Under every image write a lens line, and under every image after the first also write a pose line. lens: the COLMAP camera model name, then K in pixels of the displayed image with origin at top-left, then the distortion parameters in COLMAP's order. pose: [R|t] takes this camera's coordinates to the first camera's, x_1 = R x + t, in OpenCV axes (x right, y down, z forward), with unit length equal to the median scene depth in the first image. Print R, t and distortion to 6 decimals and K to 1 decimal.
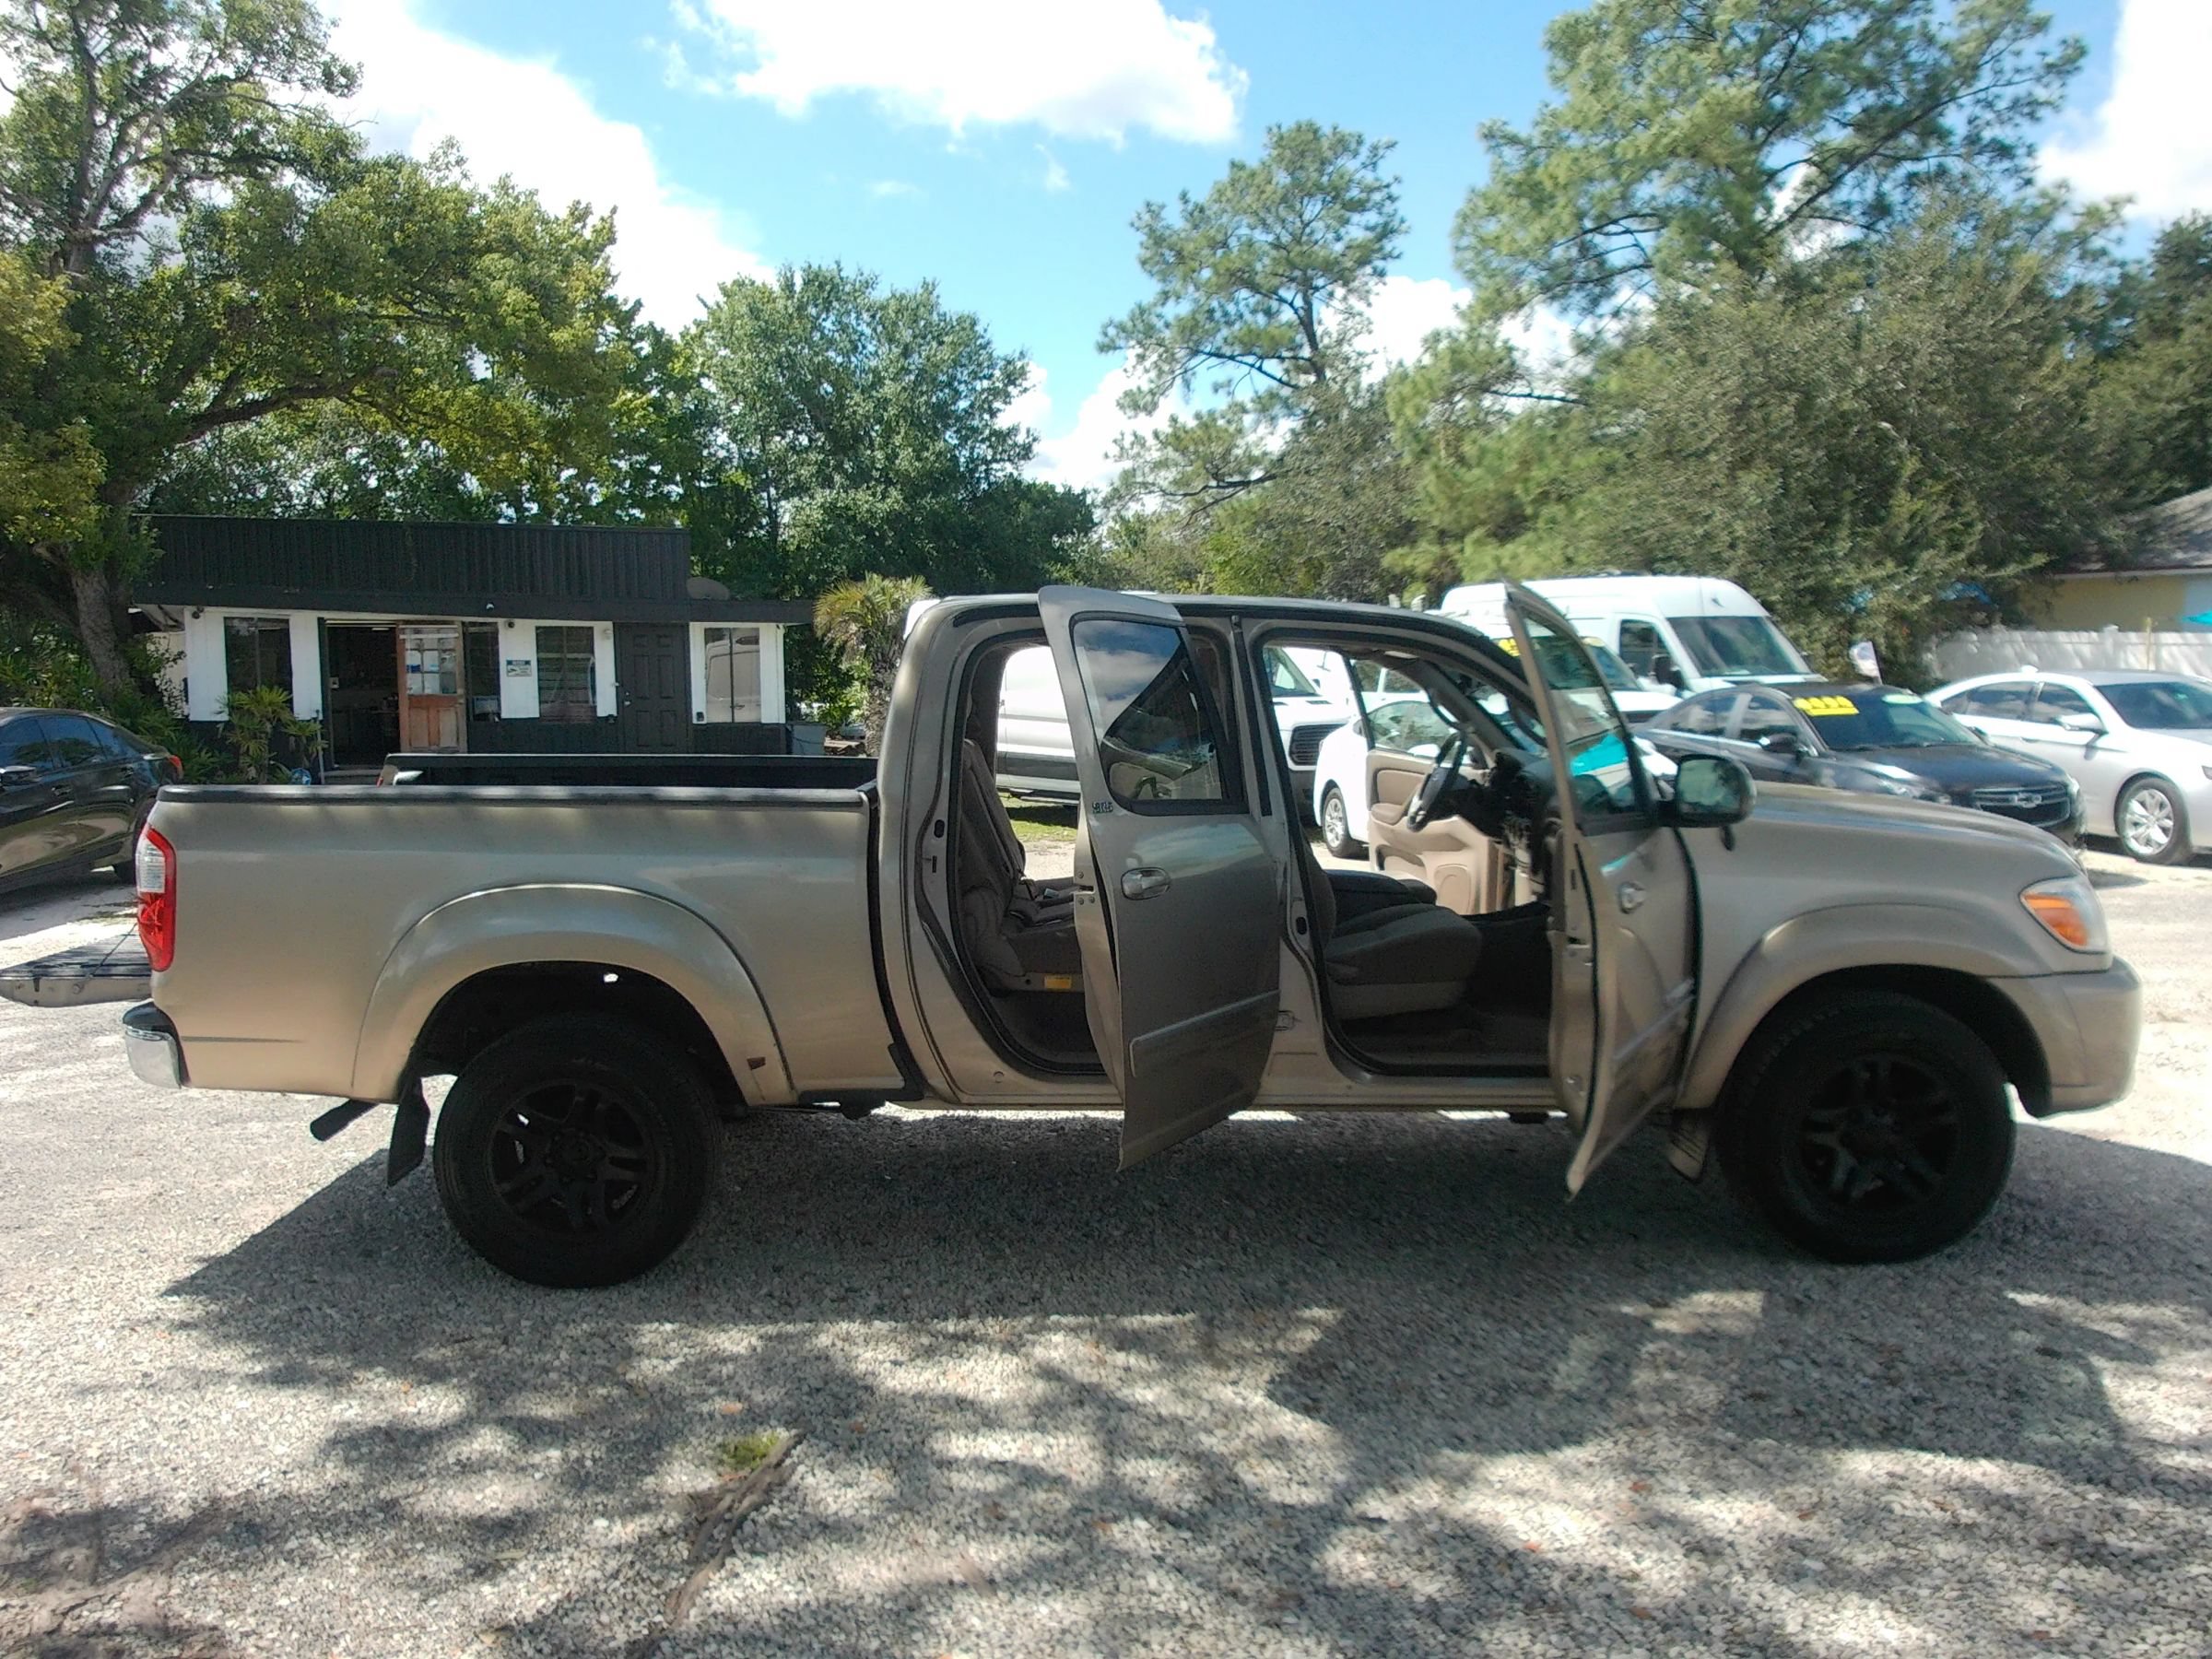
lens RADIAL K [[1881.7, 0, 1104.5], [0, 1881.7, 825.3], [0, 0, 1]] dist [0.048189, -0.116624]
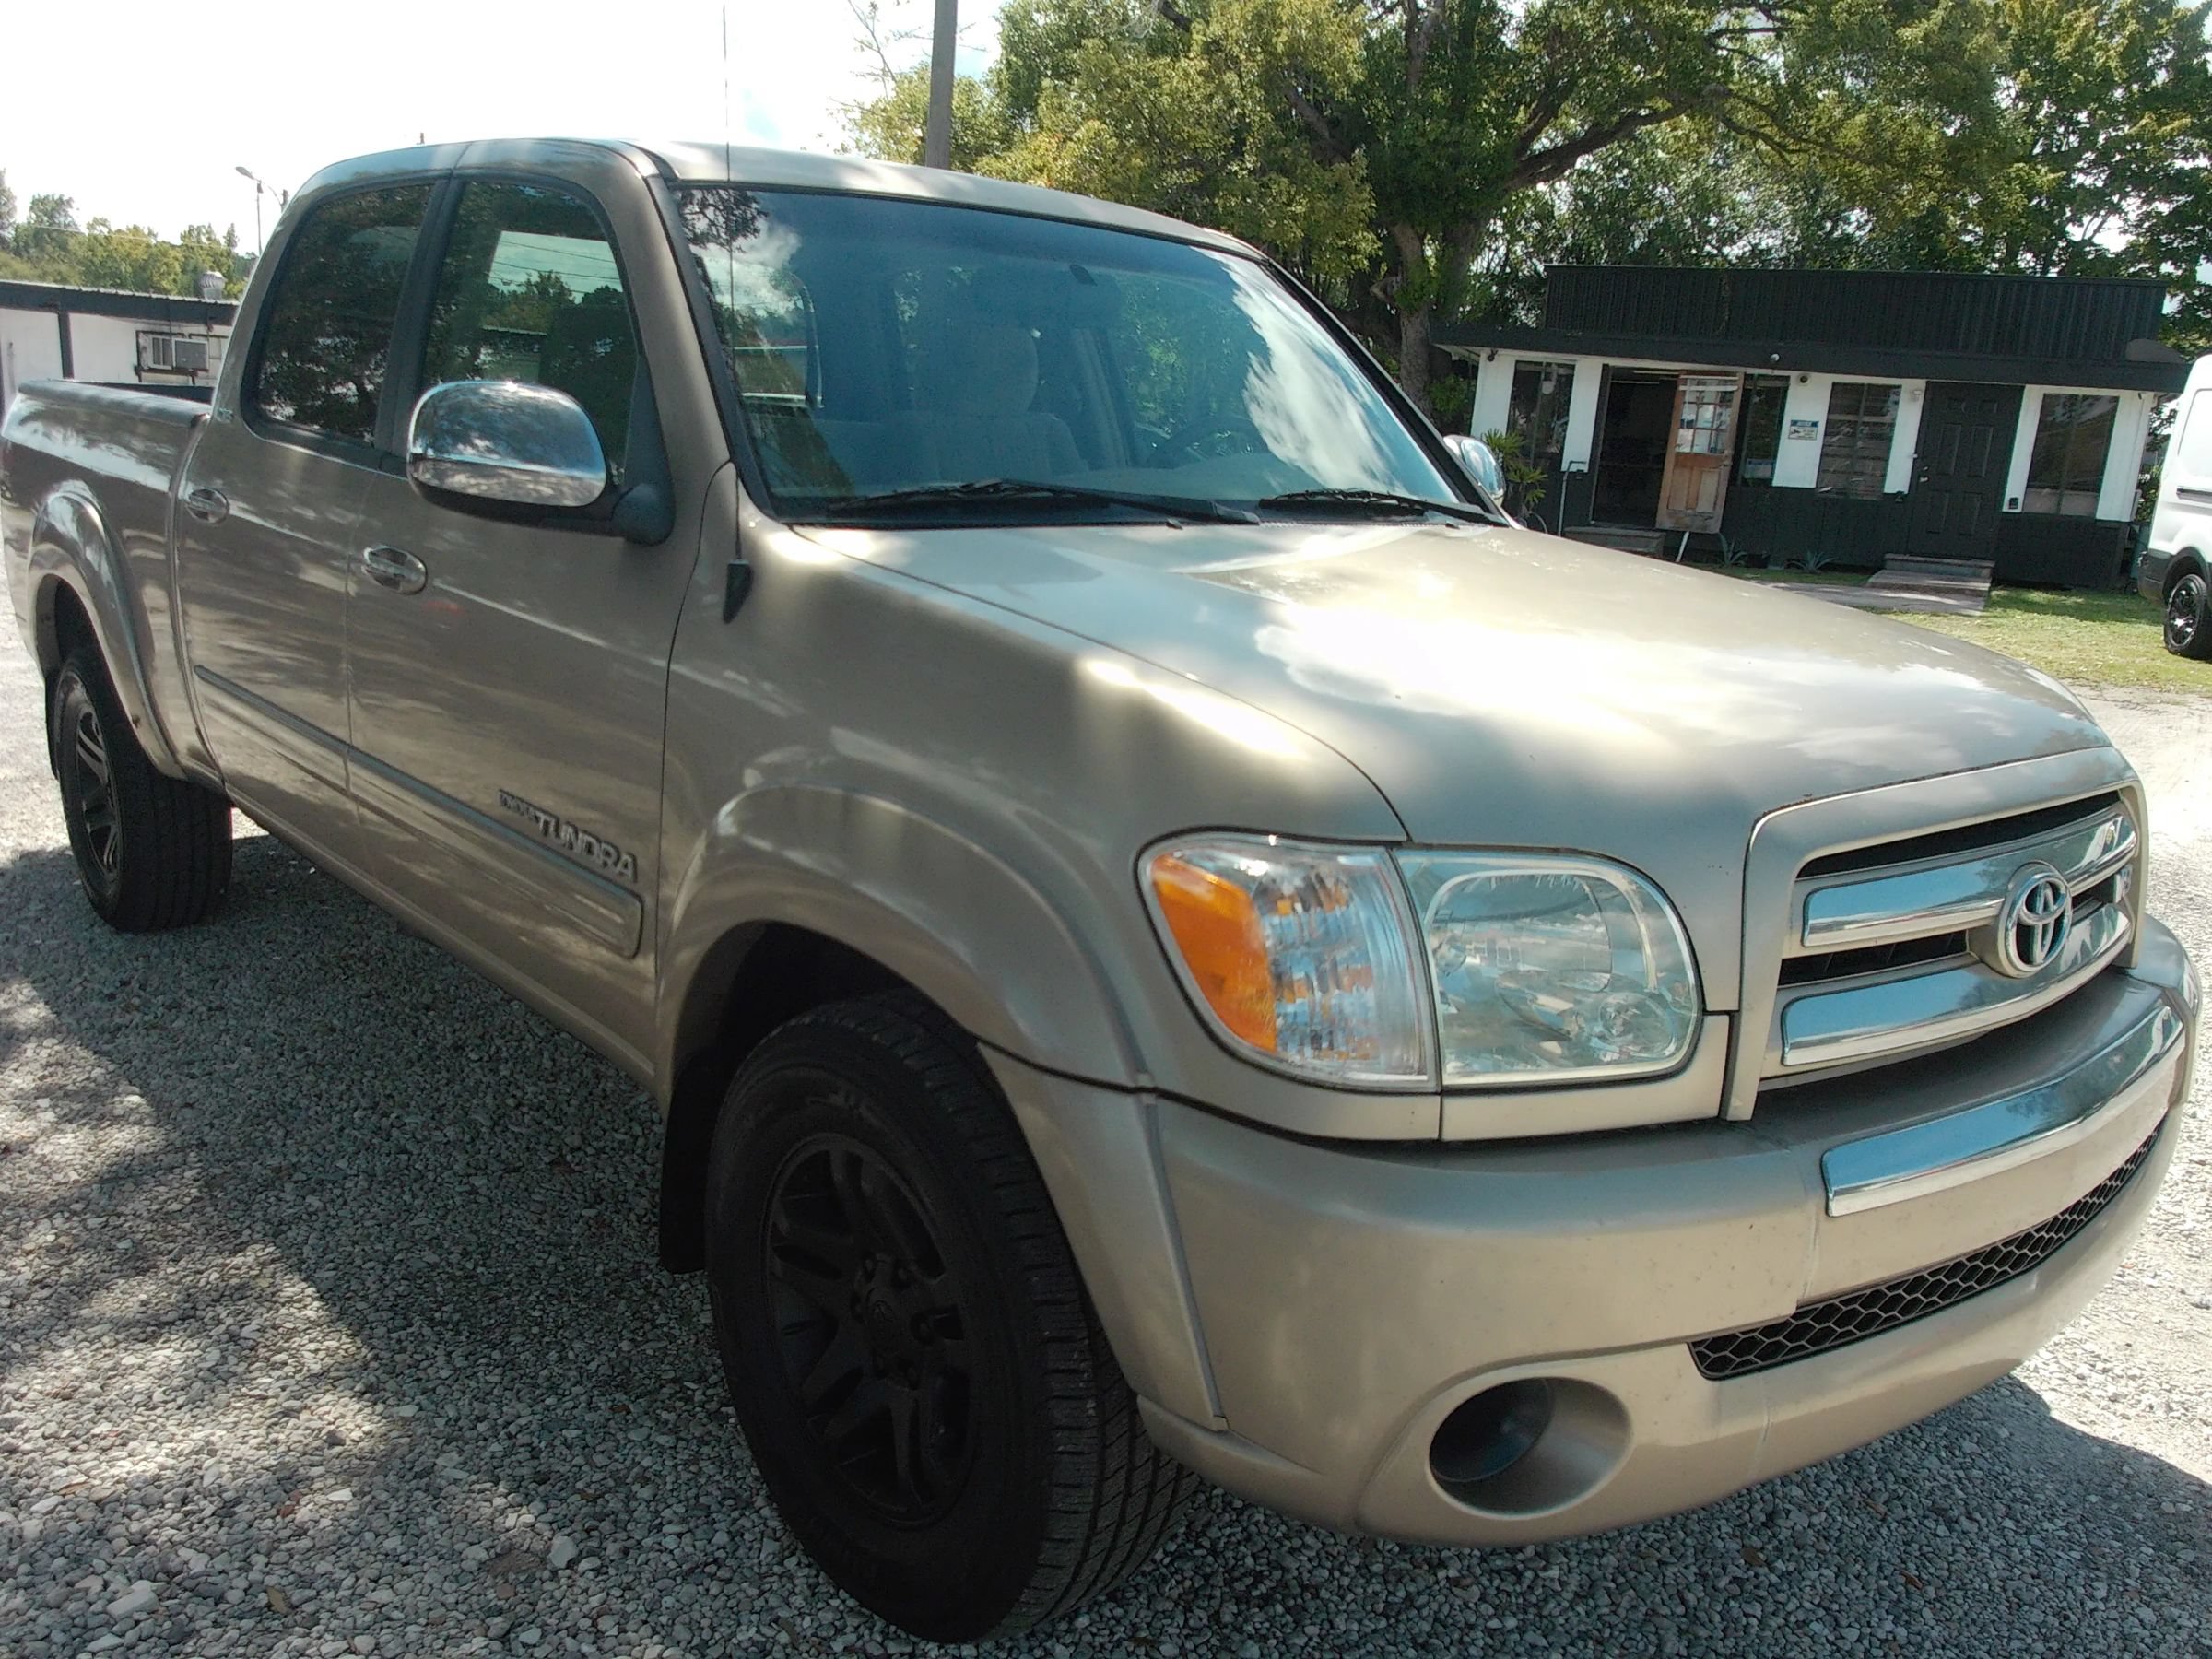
lens RADIAL K [[1881.7, 0, 1089.6], [0, 1881.7, 851.3], [0, 0, 1]] dist [0.048189, -0.116624]
pose [[0.649627, 0.214152, -0.729468, 0.167204], [-0.125553, 0.976552, 0.174879, -0.004087], [0.749814, -0.022019, 0.661282, 0.173566]]
